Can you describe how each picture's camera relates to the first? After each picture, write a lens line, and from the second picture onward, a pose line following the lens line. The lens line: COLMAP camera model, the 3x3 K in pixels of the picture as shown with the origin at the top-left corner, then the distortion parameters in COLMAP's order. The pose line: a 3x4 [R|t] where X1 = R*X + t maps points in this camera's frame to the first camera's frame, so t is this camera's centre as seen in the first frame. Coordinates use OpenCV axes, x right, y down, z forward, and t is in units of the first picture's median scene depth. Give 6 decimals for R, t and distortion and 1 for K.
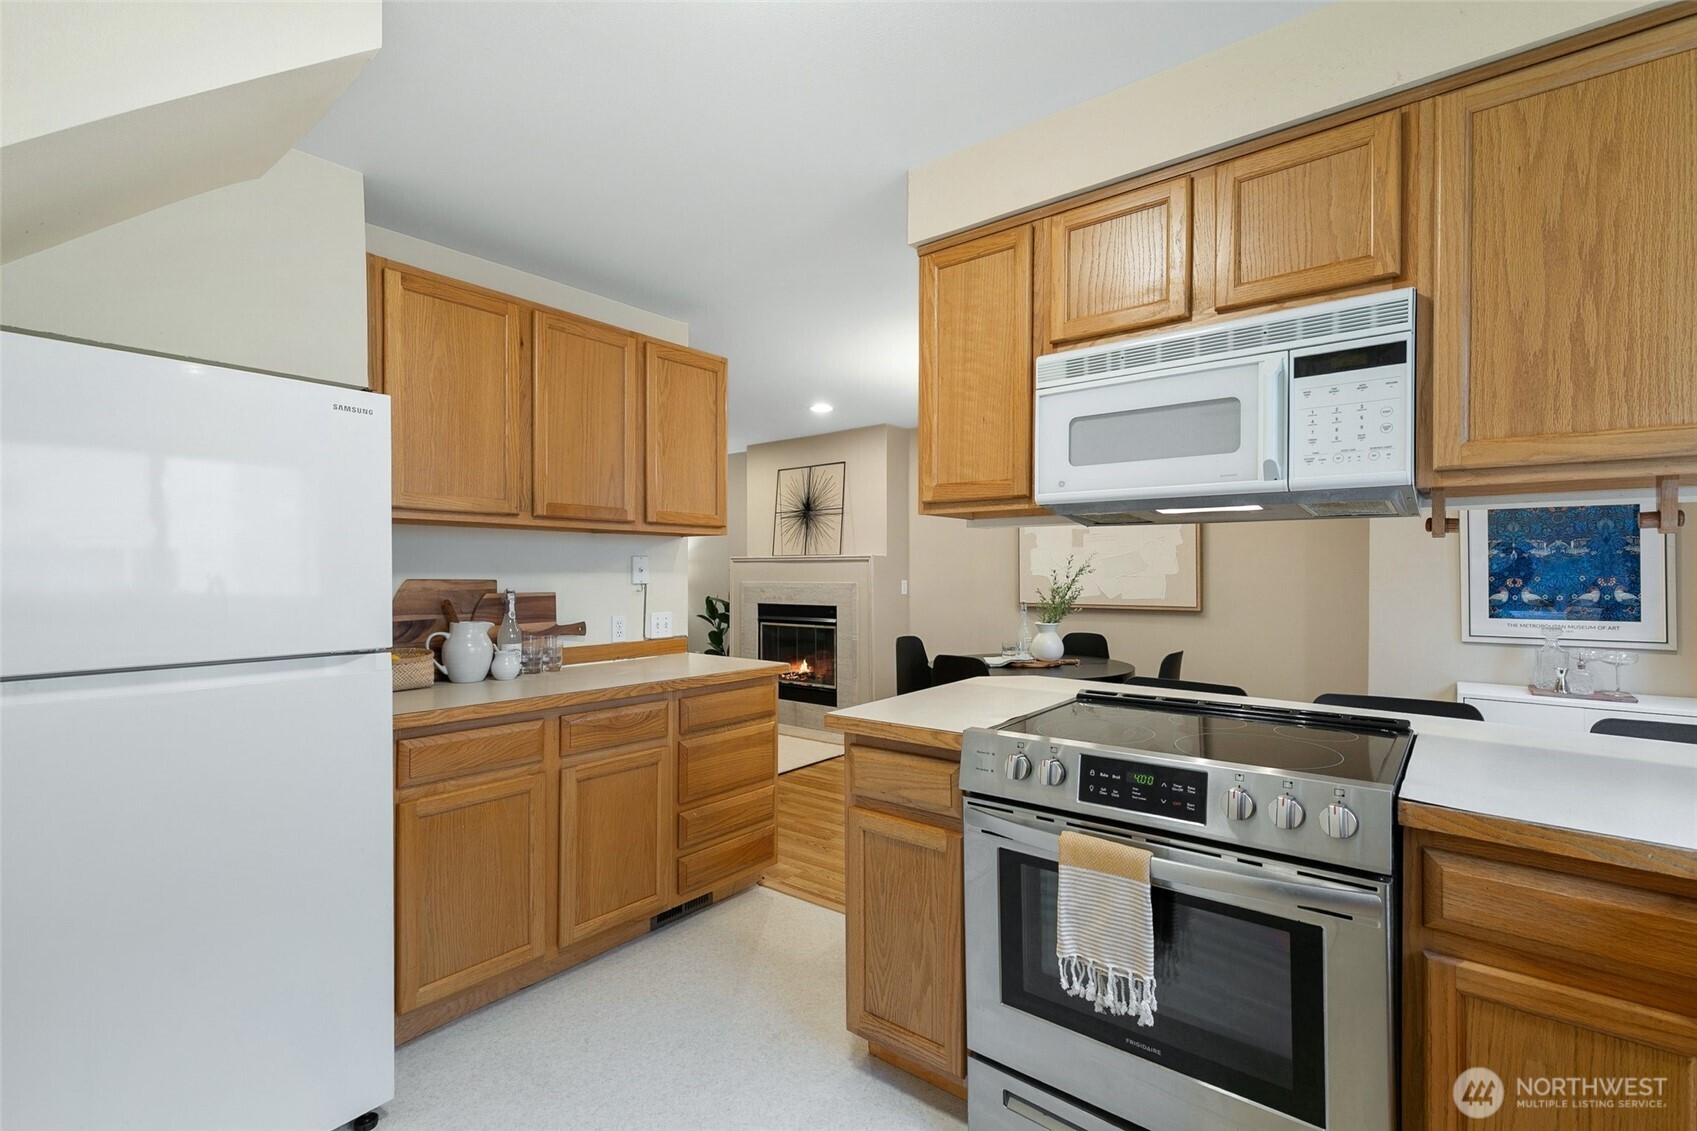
lens RADIAL K [[758.4, 0, 872.8], [0, 758.4, 572.4], [0, 0, 1]] dist [-0.001911, -0.000835]
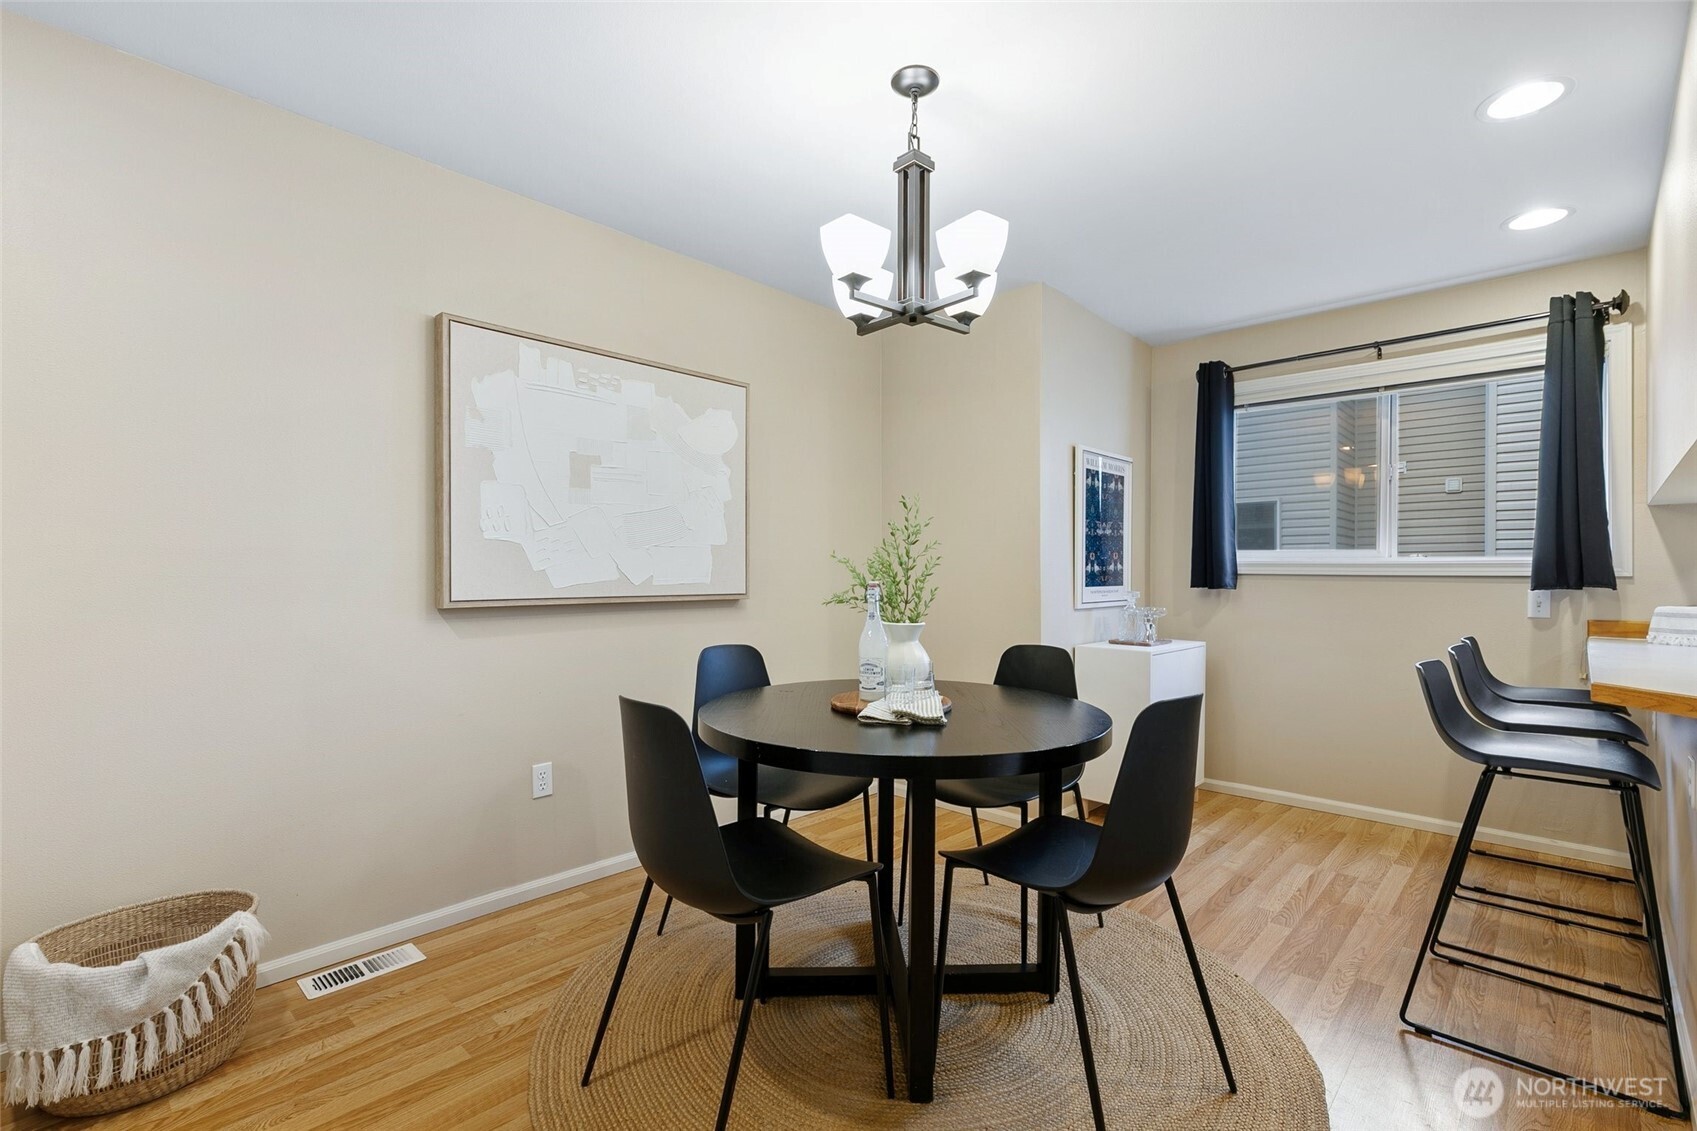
lens RADIAL K [[758.4, 0, 872.8], [0, 758.4, 572.4], [0, 0, 1]] dist [-0.001911, -0.000835]
pose [[0.082293, -0.001095, 0.996608, -0.642947], [-0.002904, 0.999995, 0.001338, 0.062668], [-0.996604, -0.003005, 0.082290, 2.061843]]
